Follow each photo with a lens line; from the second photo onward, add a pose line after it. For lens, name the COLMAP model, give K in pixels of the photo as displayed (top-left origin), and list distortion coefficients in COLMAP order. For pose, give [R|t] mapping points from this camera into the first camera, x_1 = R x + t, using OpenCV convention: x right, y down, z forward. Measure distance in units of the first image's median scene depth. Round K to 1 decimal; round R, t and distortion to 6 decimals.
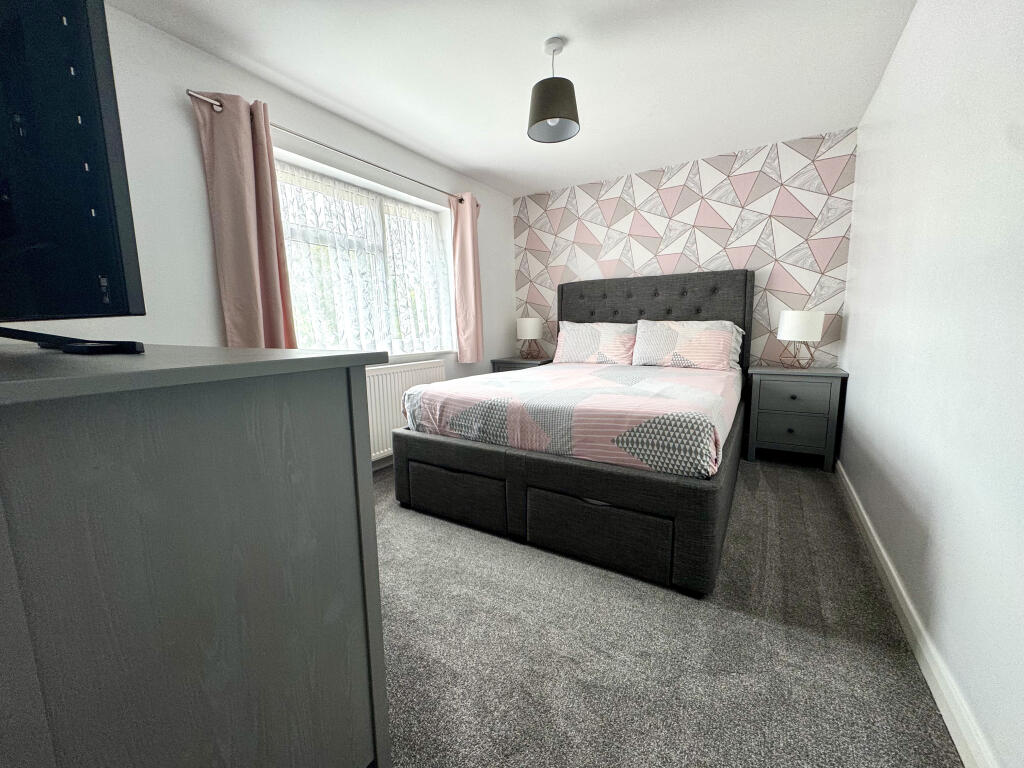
lens RADIAL K [[407.5, 0, 512.9], [0, 407.5, 383.8], [0, 0, 1]] dist [-0.001319, -0.000136]
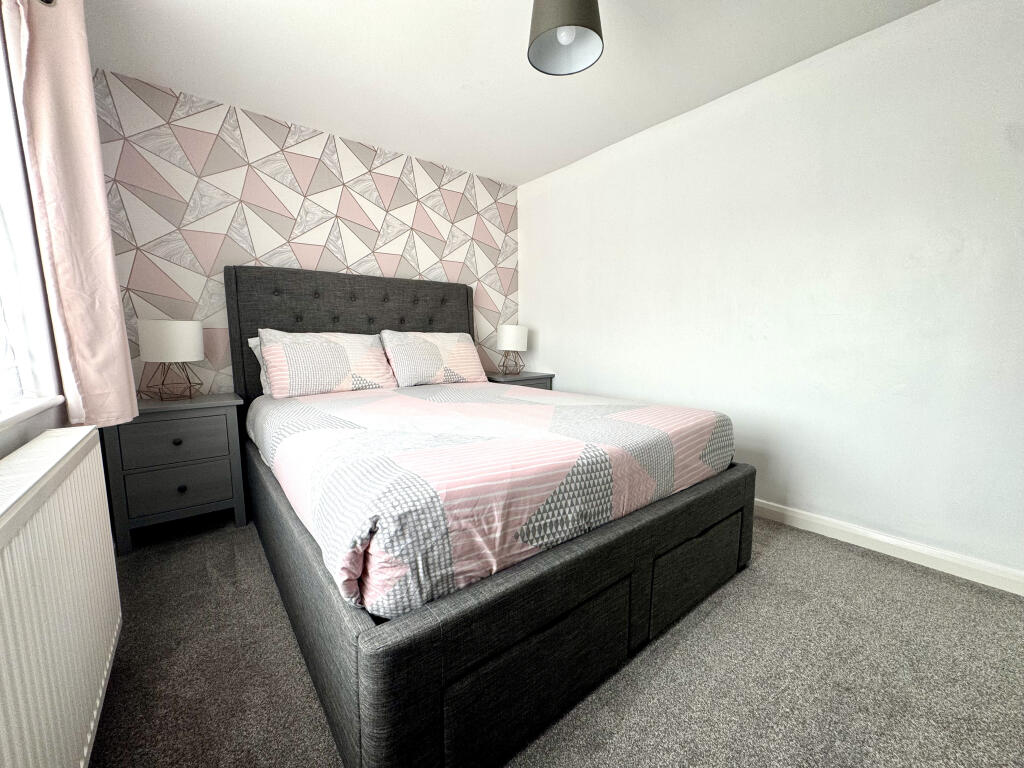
lens RADIAL K [[407.5, 0, 514.2], [0, 407.5, 383.0], [0, 0, 1]] dist [-0.001319, -0.000136]
pose [[0.340547, -0.093490, 0.935568, -0.371587], [0.132495, 0.989887, 0.050690, -0.064438], [-0.930845, 0.106696, 0.349490, 0.525911]]
